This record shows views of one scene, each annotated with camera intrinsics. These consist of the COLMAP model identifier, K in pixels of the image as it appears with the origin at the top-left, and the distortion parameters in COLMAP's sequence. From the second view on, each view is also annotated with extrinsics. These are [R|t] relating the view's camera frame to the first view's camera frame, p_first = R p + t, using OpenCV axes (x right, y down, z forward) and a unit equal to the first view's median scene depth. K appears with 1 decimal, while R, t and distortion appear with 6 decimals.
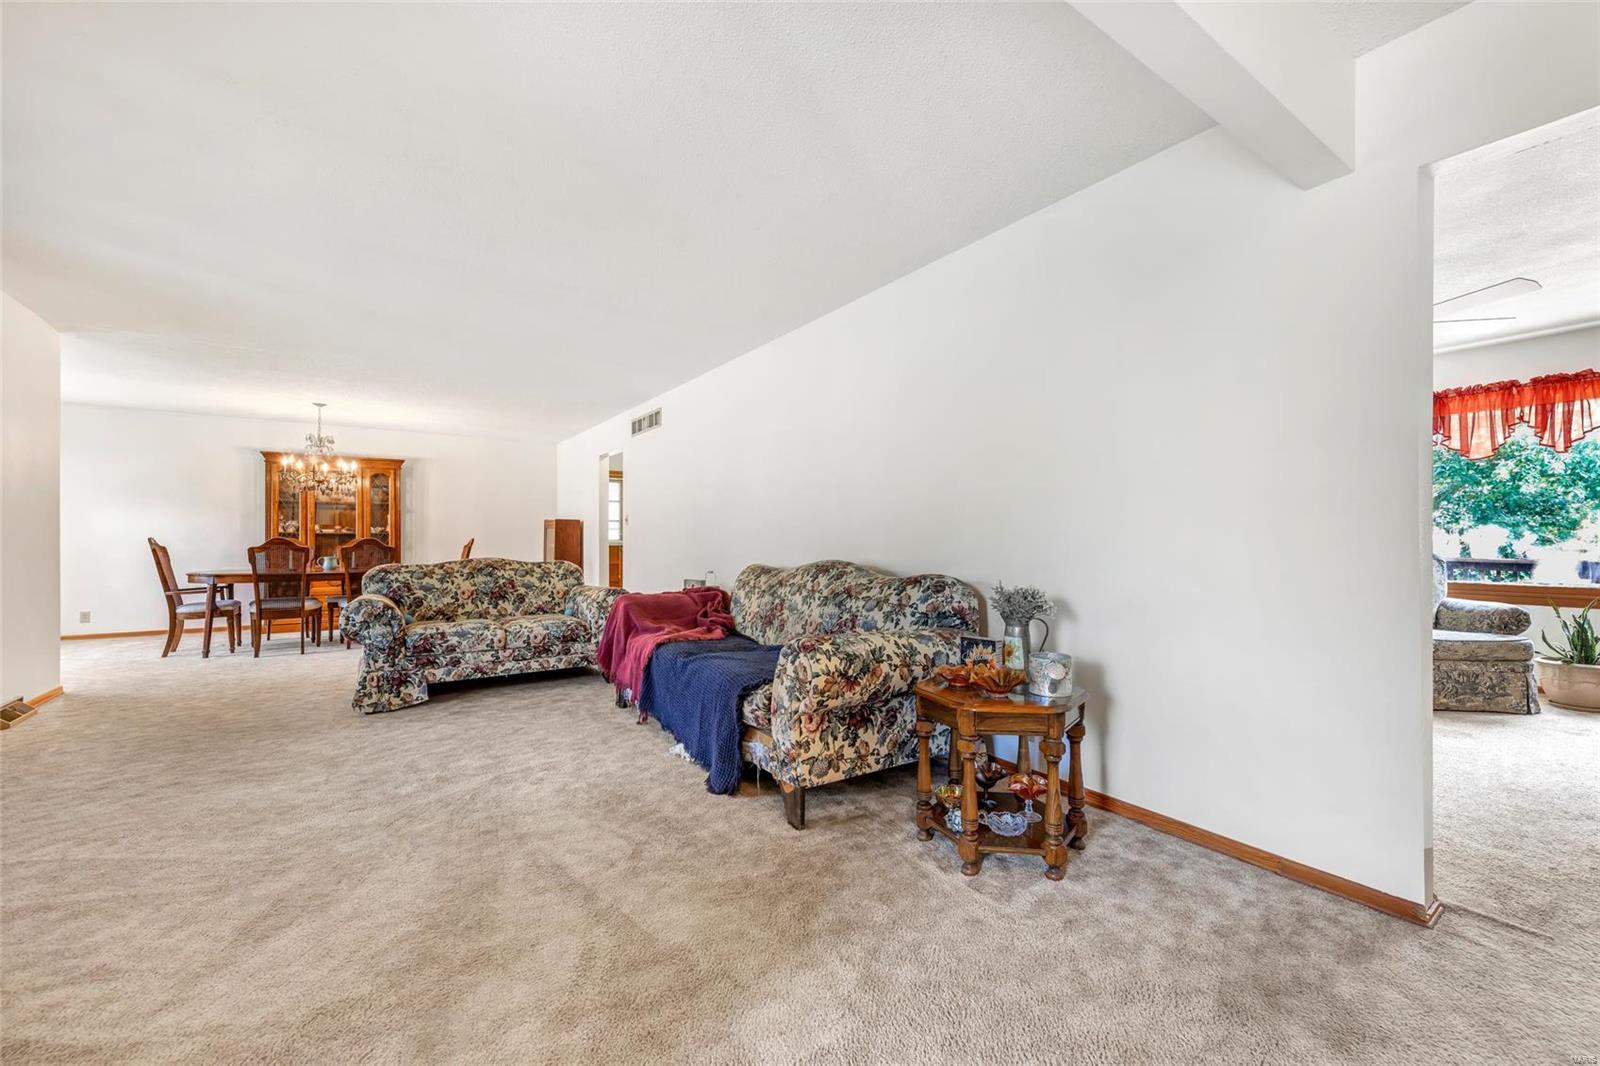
lens RADIAL K [[655.7, 0, 798.7], [0, 655.7, 536.4], [0, 0, 1]] dist [0.002591, 0.000045]
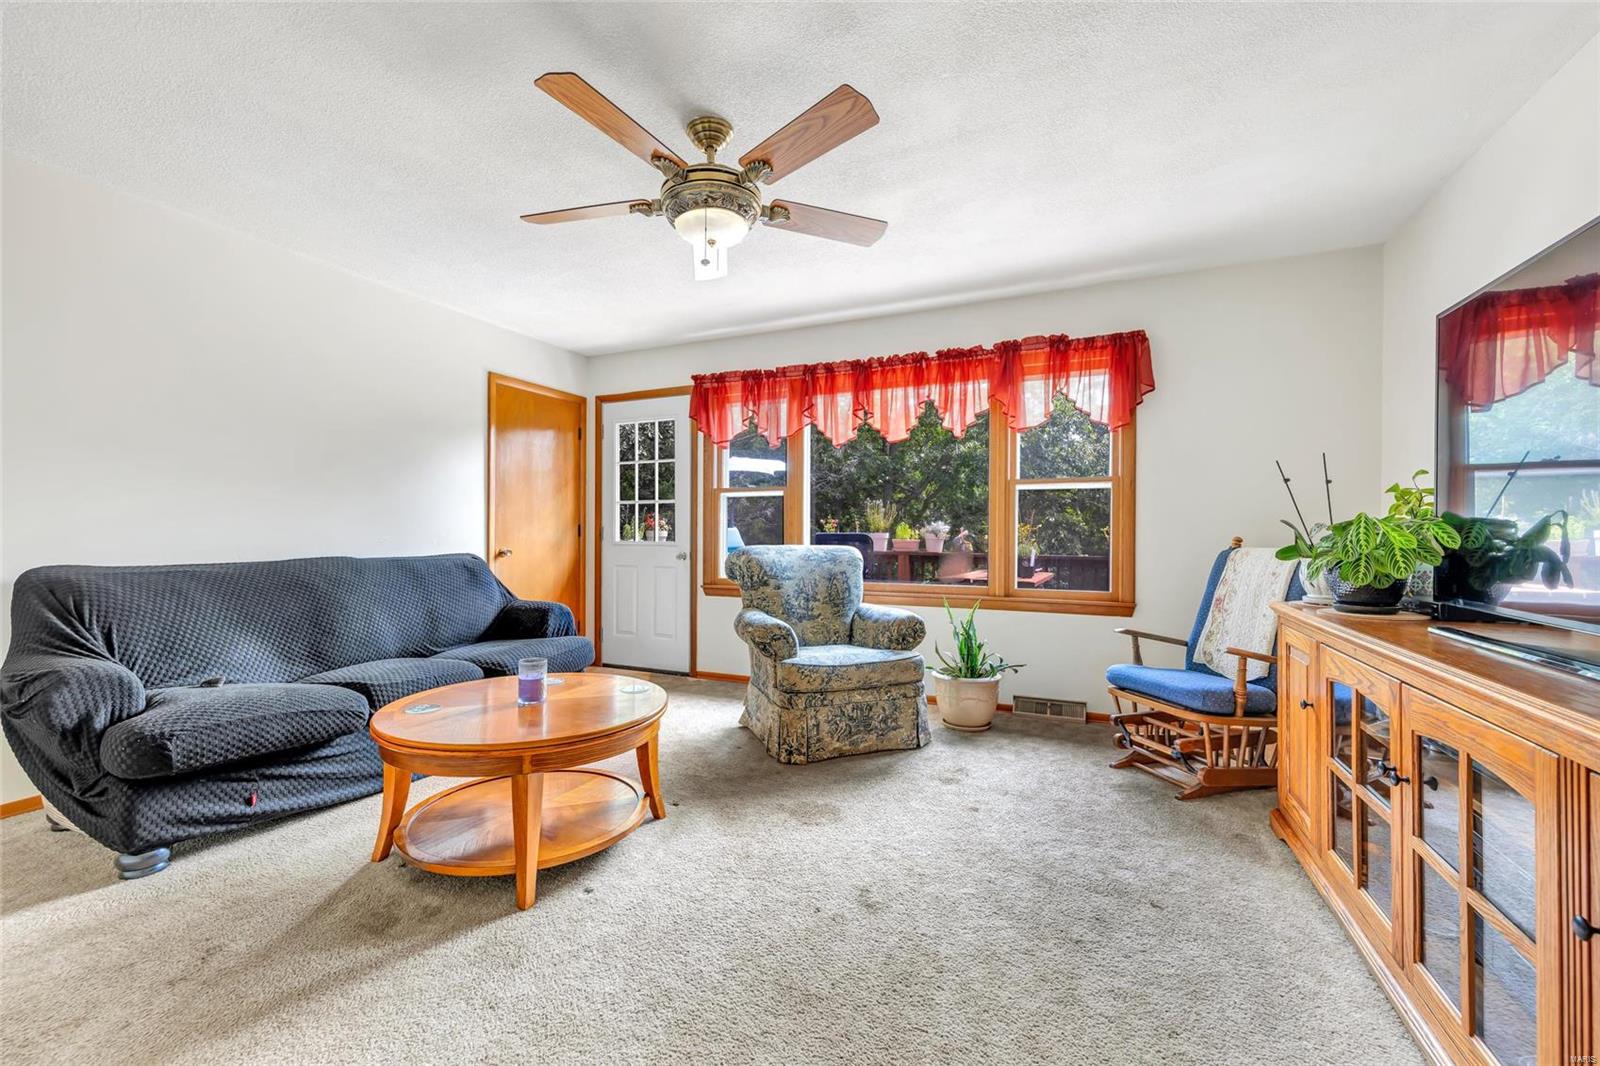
lens RADIAL K [[655.7, 0, 800.7], [0, 655.7, 530.9], [0, 0, 1]] dist [0.002591, 0.000045]
pose [[0.855349, 0.002906, 0.518044, 0.544067], [-0.003698, 0.999993, 0.000496, 0.001834], [-0.518039, -0.002340, 0.855354, 0.368666]]
